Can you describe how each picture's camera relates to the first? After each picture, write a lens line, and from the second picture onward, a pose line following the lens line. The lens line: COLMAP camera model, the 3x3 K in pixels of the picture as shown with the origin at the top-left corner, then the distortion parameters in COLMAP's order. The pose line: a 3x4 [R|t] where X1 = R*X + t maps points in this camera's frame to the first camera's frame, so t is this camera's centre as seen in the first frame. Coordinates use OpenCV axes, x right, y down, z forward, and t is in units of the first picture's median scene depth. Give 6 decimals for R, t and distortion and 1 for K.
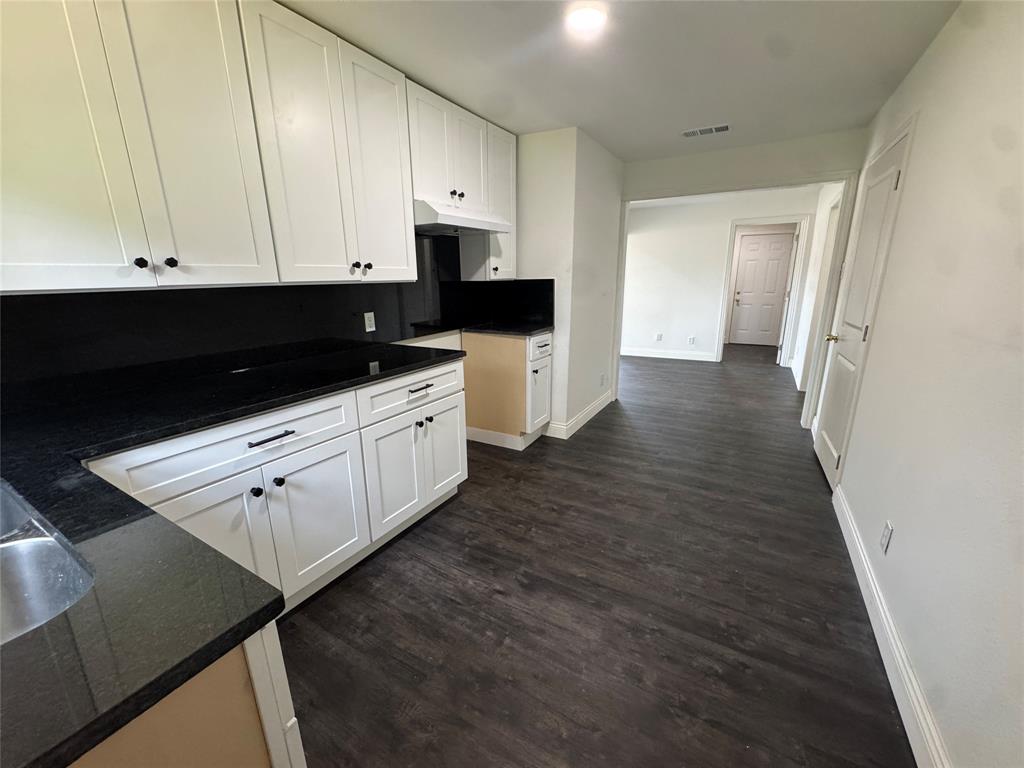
lens RADIAL K [[410.2, 0, 512.0], [0, 410.2, 384.0], [0, 0, 1]] dist [-0.002924, -0.000185]
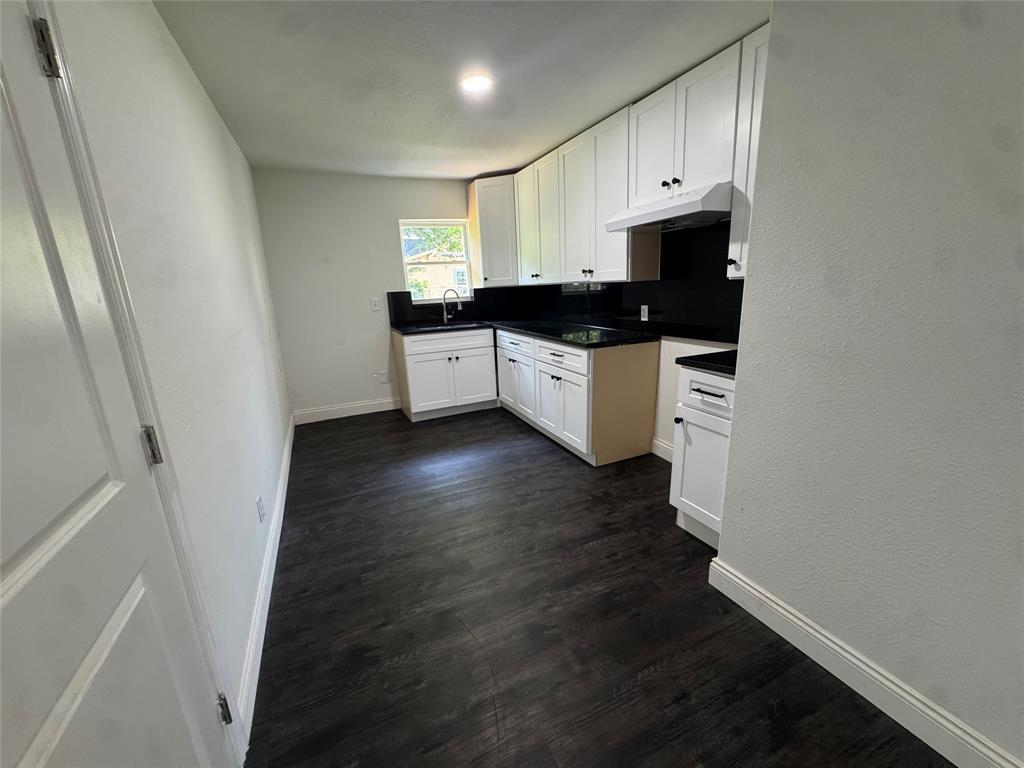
lens RADIAL K [[410.2, 0, 512.0], [0, 410.2, 384.0], [0, 0, 1]] dist [-0.002924, -0.000185]
pose [[-0.570608, 0.228753, -0.788720, 1.056310], [-0.162591, 0.909940, 0.381540, -0.428873], [0.804966, 0.345948, -0.482026, 1.598990]]
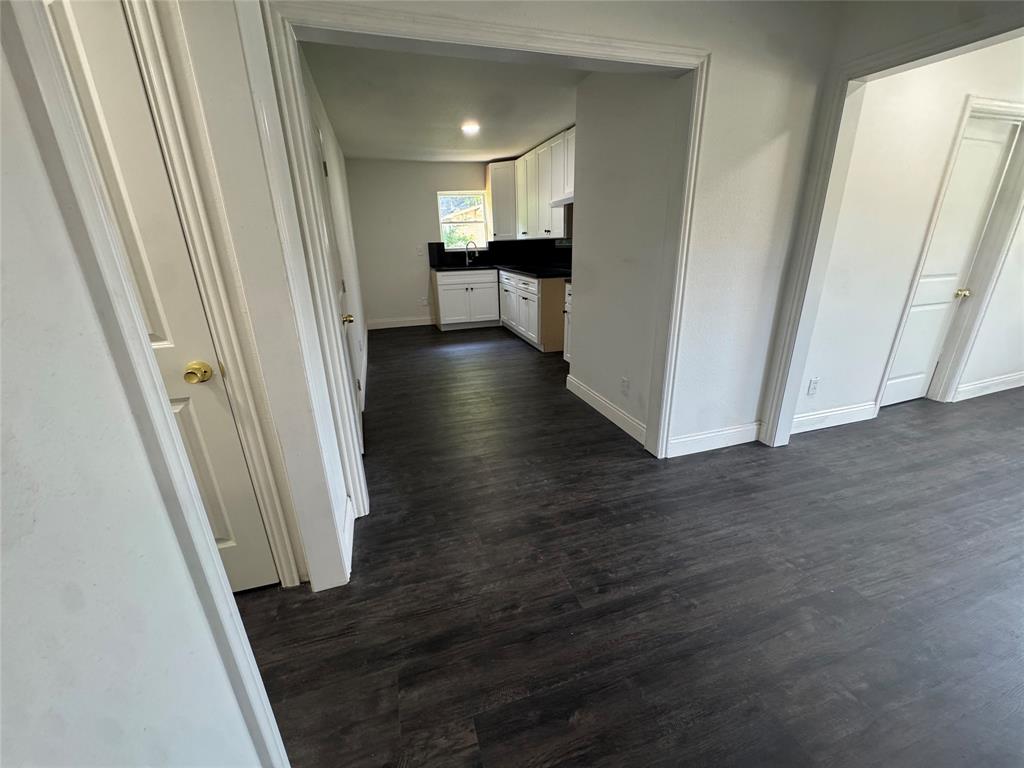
lens RADIAL K [[410.2, 0, 512.0], [0, 410.2, 384.0], [0, 0, 1]] dist [-0.002924, -0.000185]
pose [[-0.669480, 0.269519, -0.692211, 1.642330], [-0.160795, 0.857183, 0.489267, -0.643960], [0.725218, 0.438858, -0.530530, 2.445972]]
